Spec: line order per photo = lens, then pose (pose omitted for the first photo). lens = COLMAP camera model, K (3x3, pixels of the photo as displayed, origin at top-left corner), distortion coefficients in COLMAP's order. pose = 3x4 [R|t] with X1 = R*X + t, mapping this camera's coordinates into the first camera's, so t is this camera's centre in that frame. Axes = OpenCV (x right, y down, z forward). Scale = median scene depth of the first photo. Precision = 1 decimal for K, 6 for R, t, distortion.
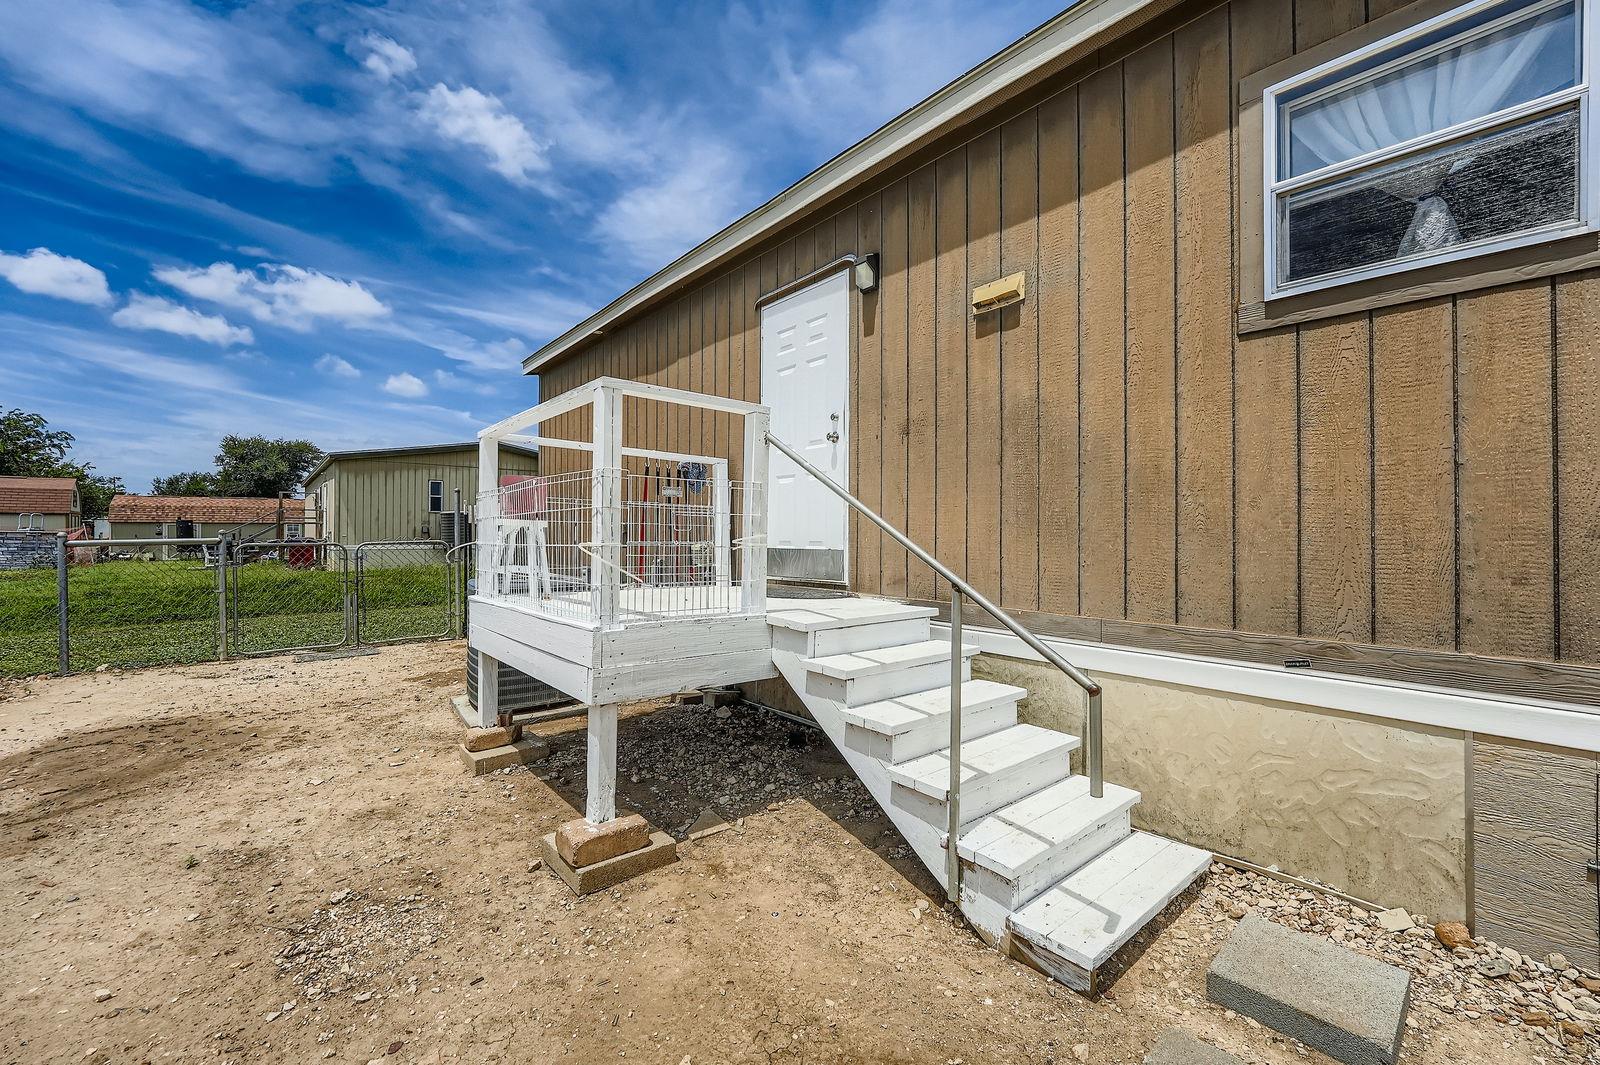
lens RADIAL K [[660.7, 0, 796.9], [0, 660.7, 531.7], [0, 0, 1]] dist [-0.002633, -0.000415]
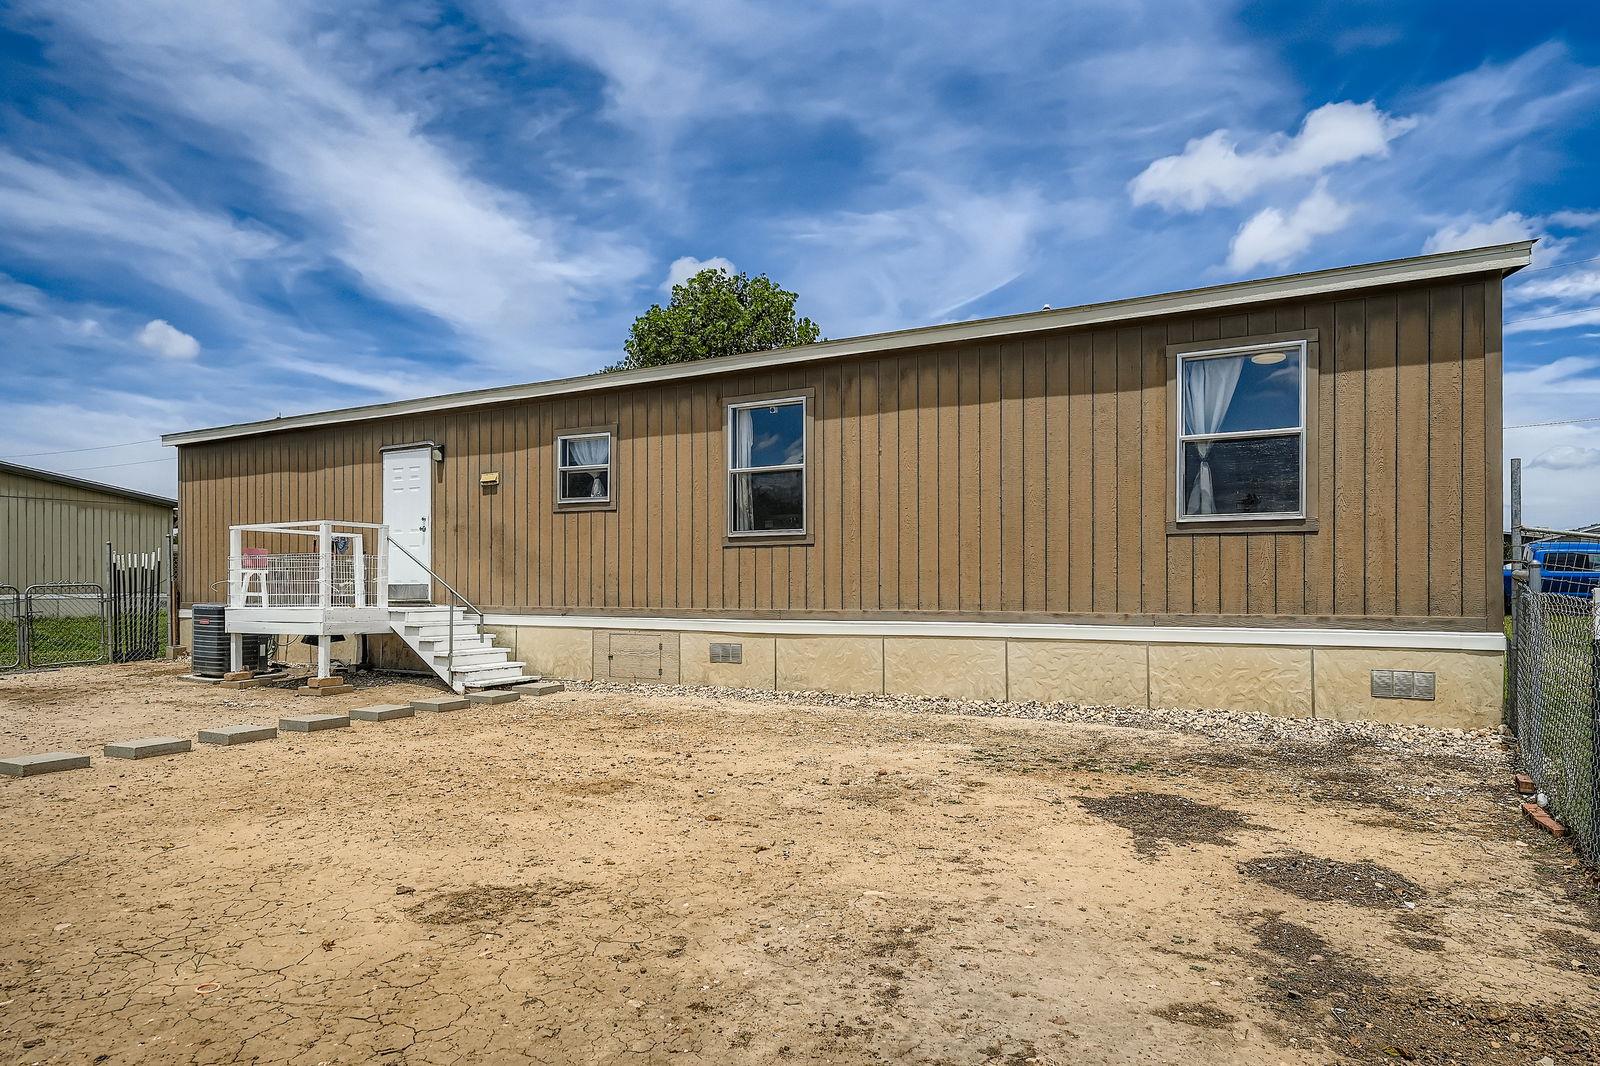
lens RADIAL K [[953.9, 0, 829.5], [0, 953.9, 594.8], [0, 0, 1]] dist [0.000055, 0.000004]
pose [[0.924628, -0.006270, 0.380820, 0.095956], [-0.000324, 0.999851, 0.017249, 0.008474], [-0.380872, -0.016073, 0.924488, -2.281860]]
